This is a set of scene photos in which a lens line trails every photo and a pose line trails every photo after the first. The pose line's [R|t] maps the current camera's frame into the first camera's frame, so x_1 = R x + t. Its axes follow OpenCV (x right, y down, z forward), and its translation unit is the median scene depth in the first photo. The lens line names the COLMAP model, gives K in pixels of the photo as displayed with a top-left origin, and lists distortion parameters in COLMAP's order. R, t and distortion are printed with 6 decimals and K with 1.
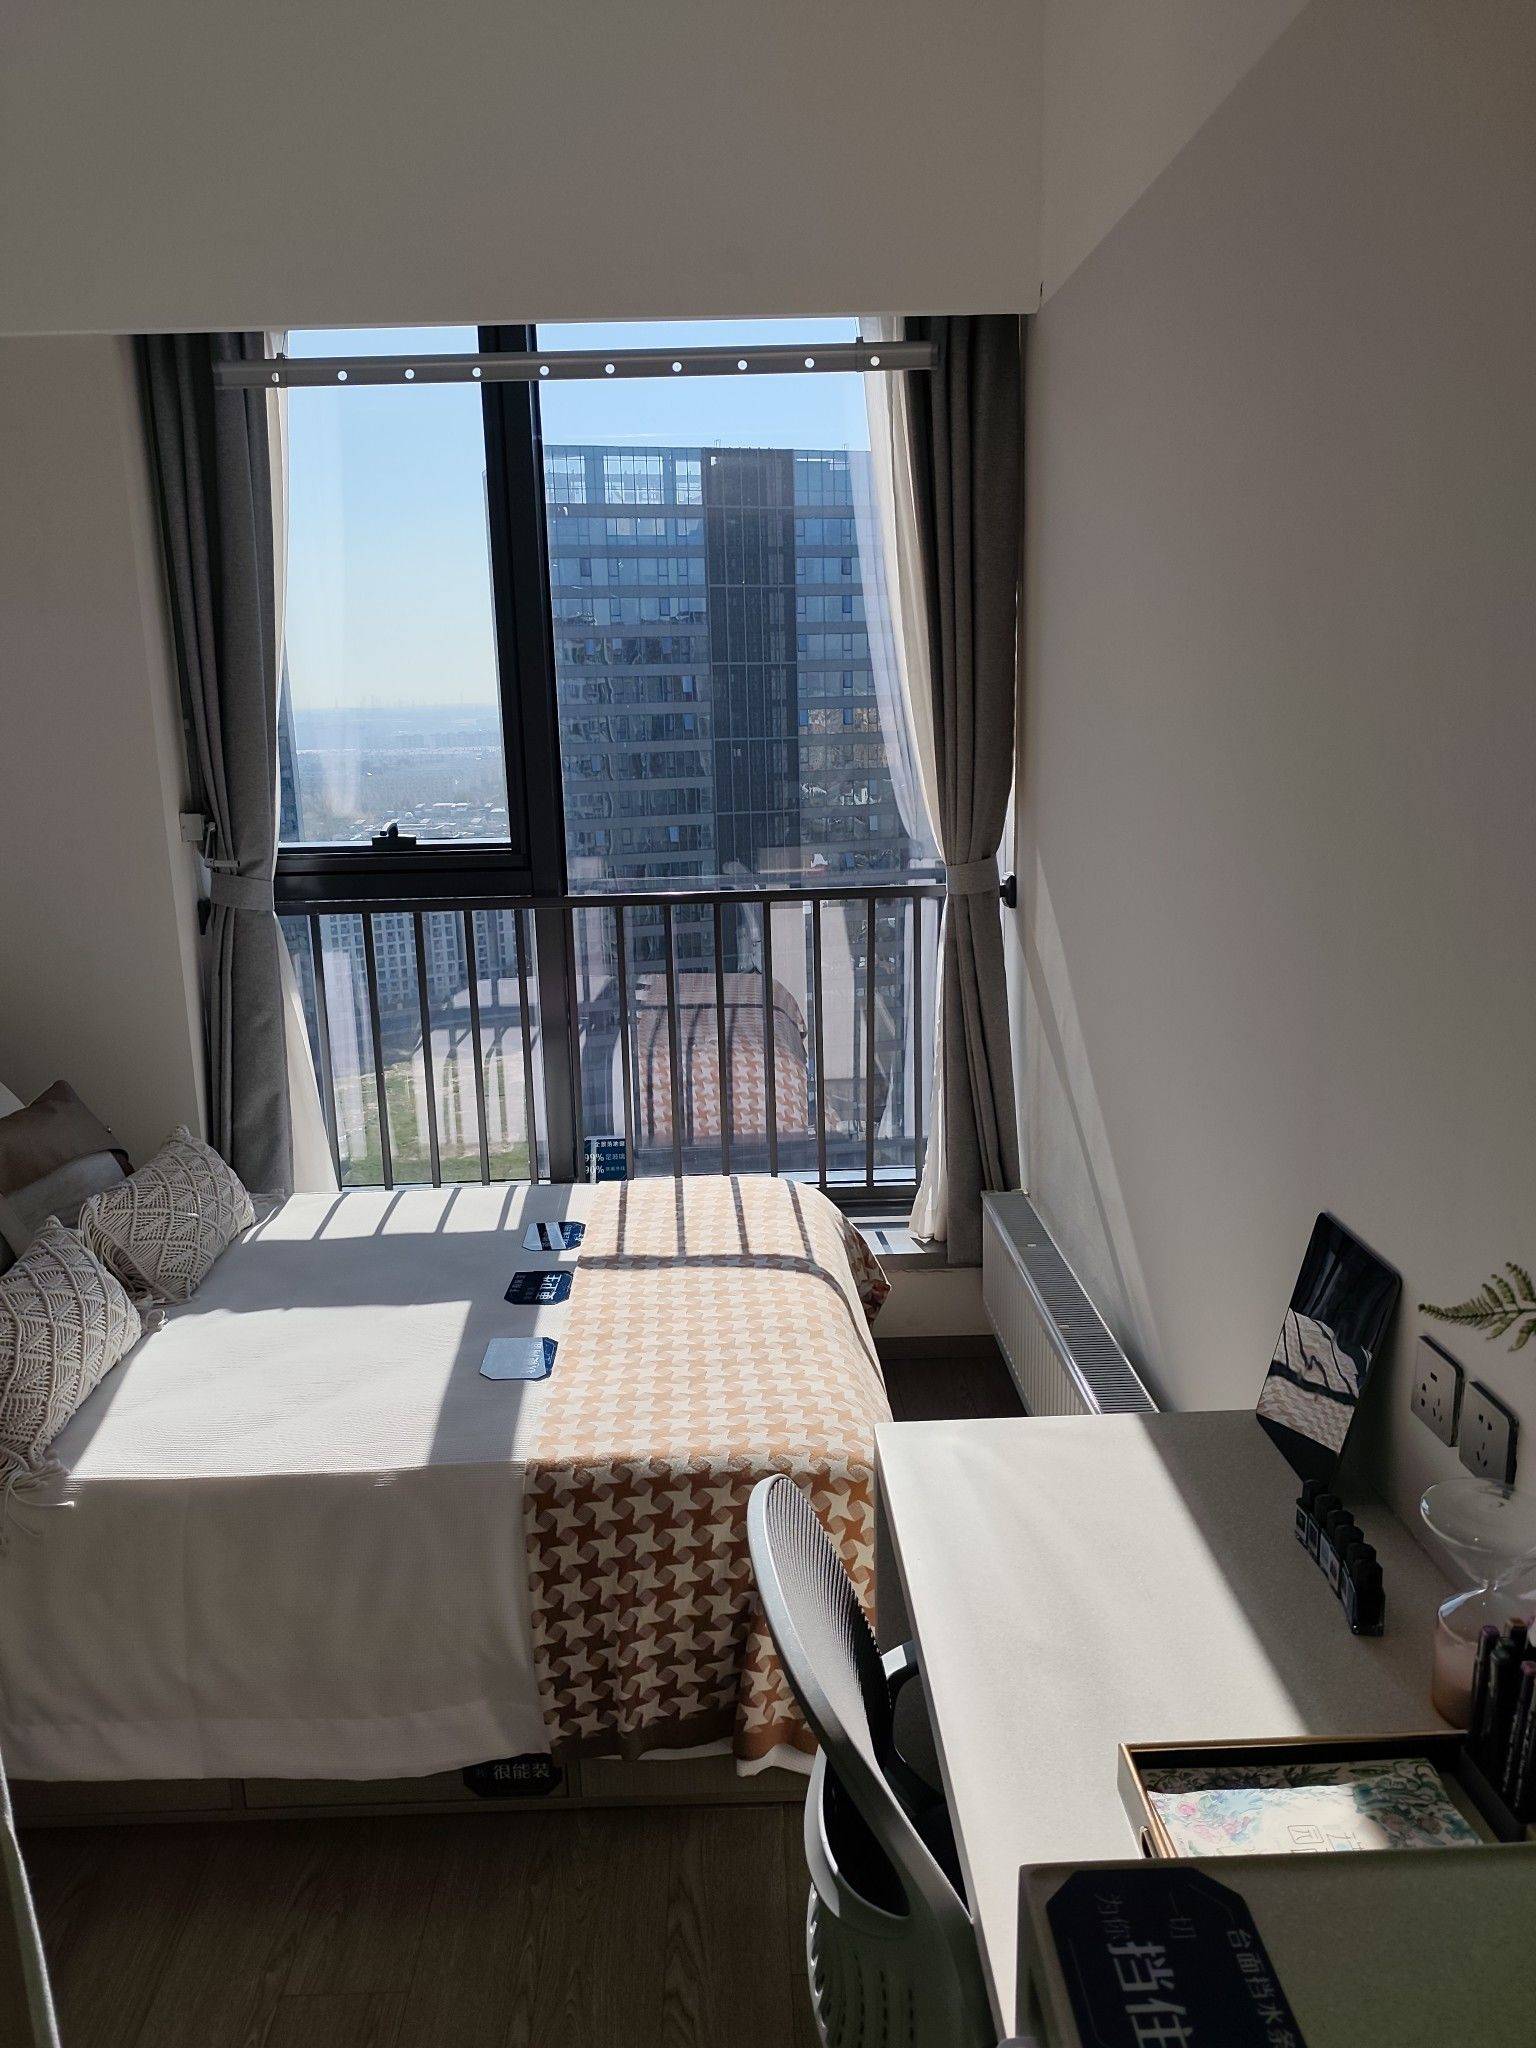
lens RADIAL K [[1478.0, 0, 756.2], [0, 1478.0, 1023.2], [0, 0, 1]] dist [0.043856, -0.063855]
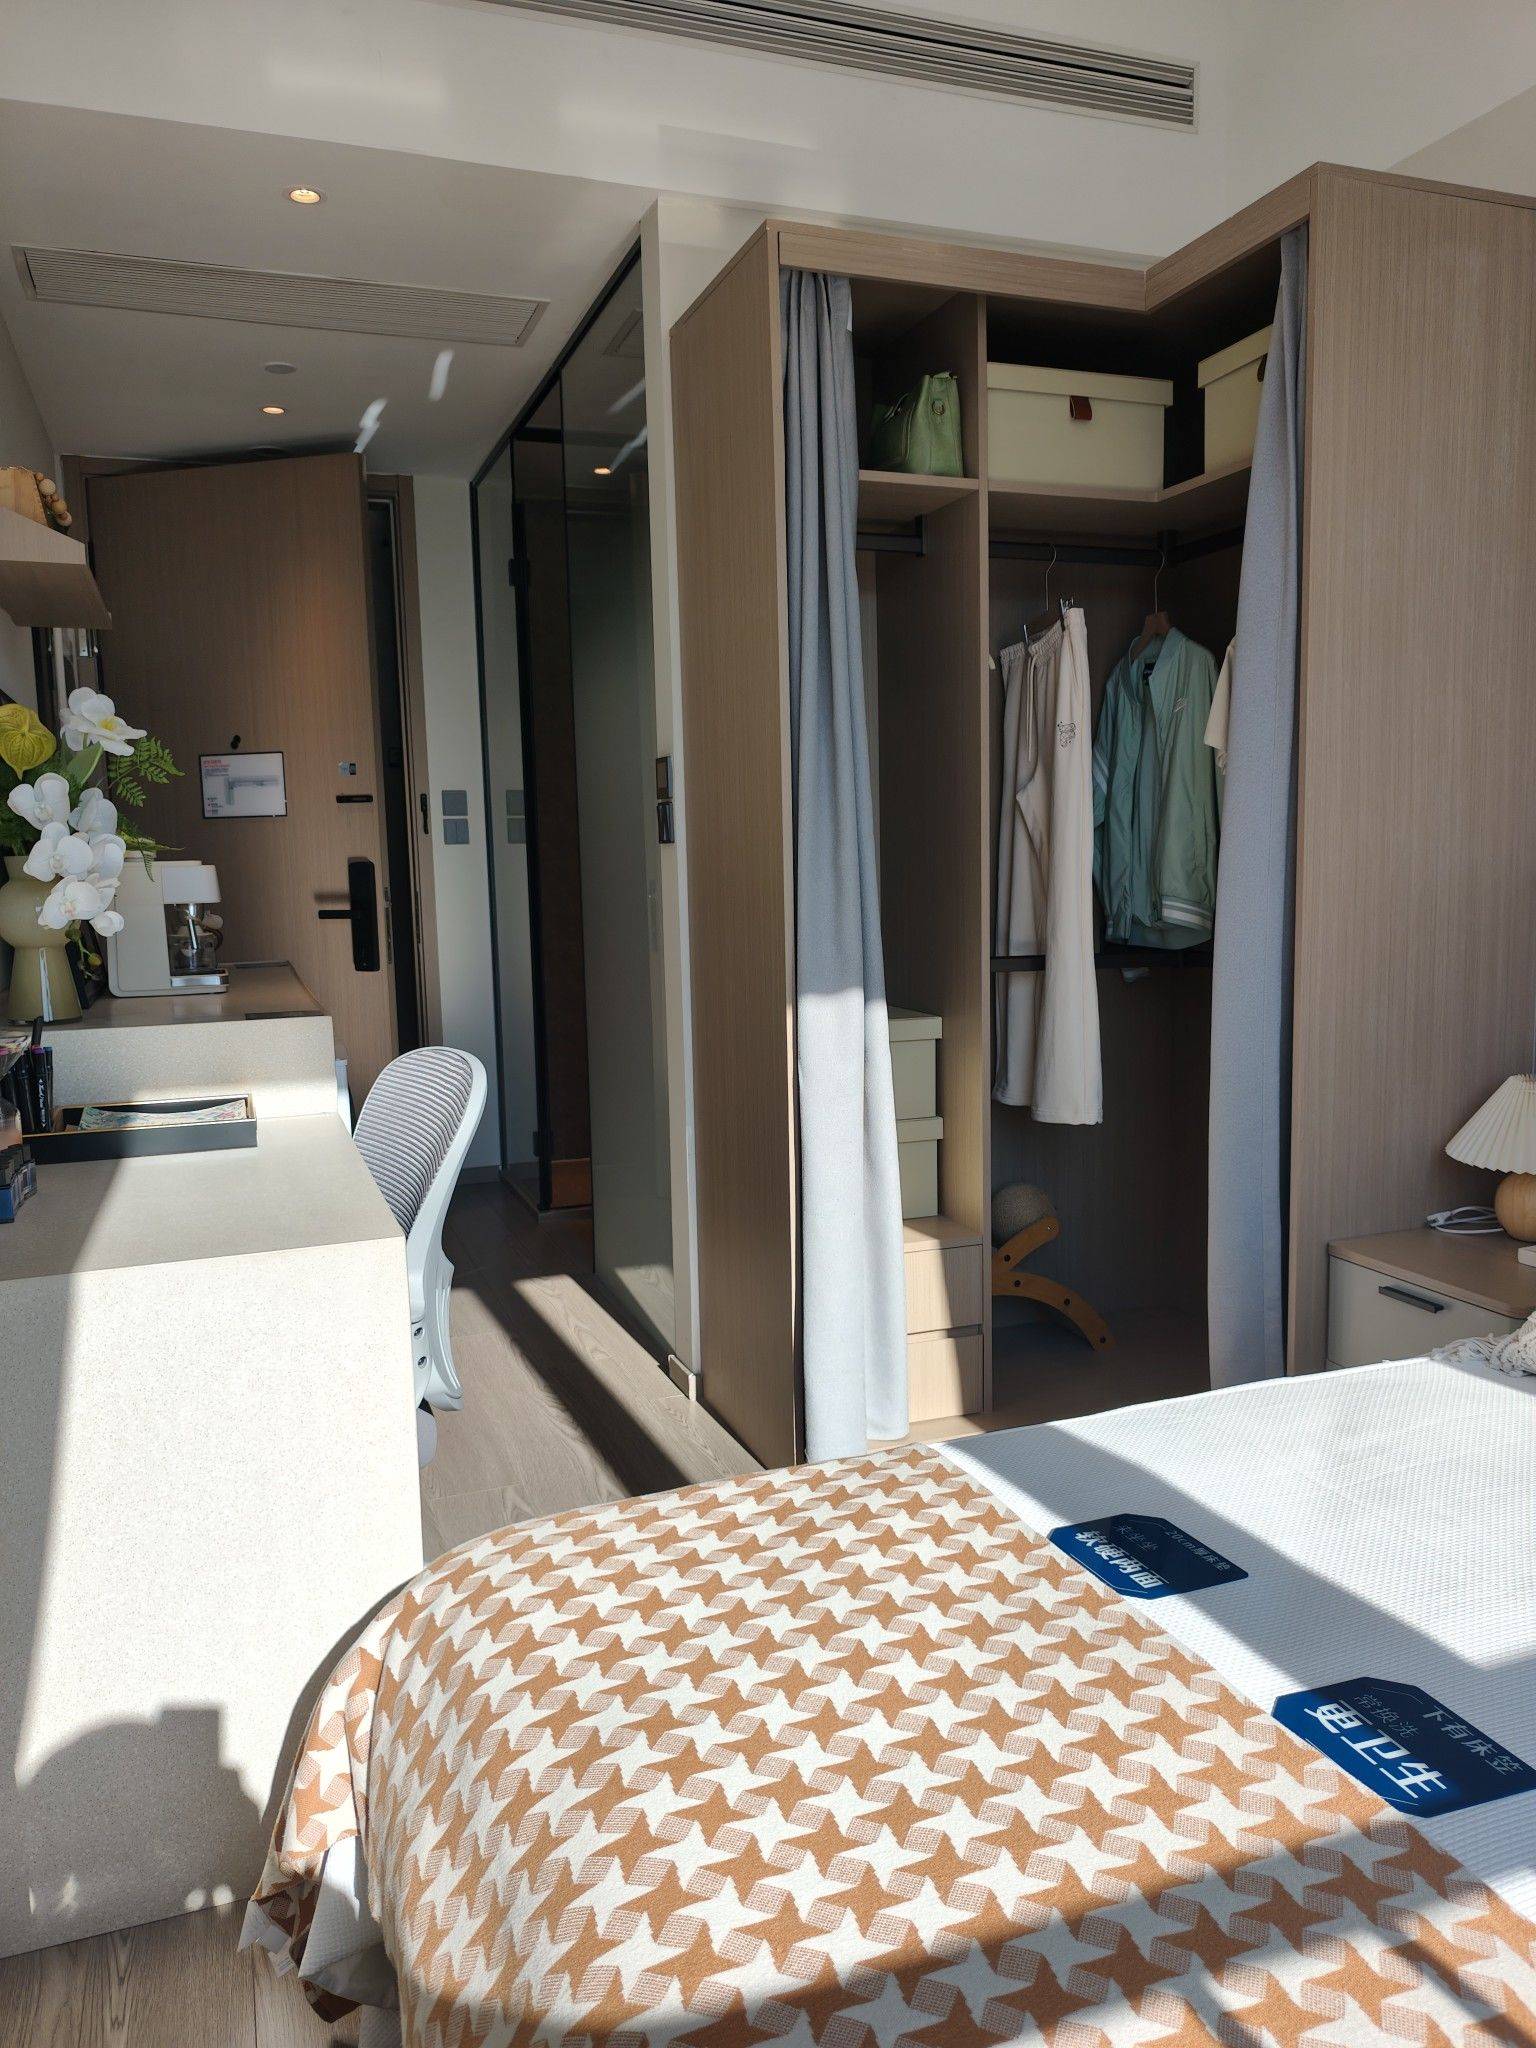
lens RADIAL K [[1485.8, 0, 768.0], [0, 1485.8, 1024.0], [0, 0, 1]] dist [-0.006567, -0.007458]
pose [[-0.943445, 0.085573, -0.320295, 0.081725], [-0.026258, 0.943792, 0.329496, -0.082874], [0.330488, 0.319272, -0.888168, 1.027719]]
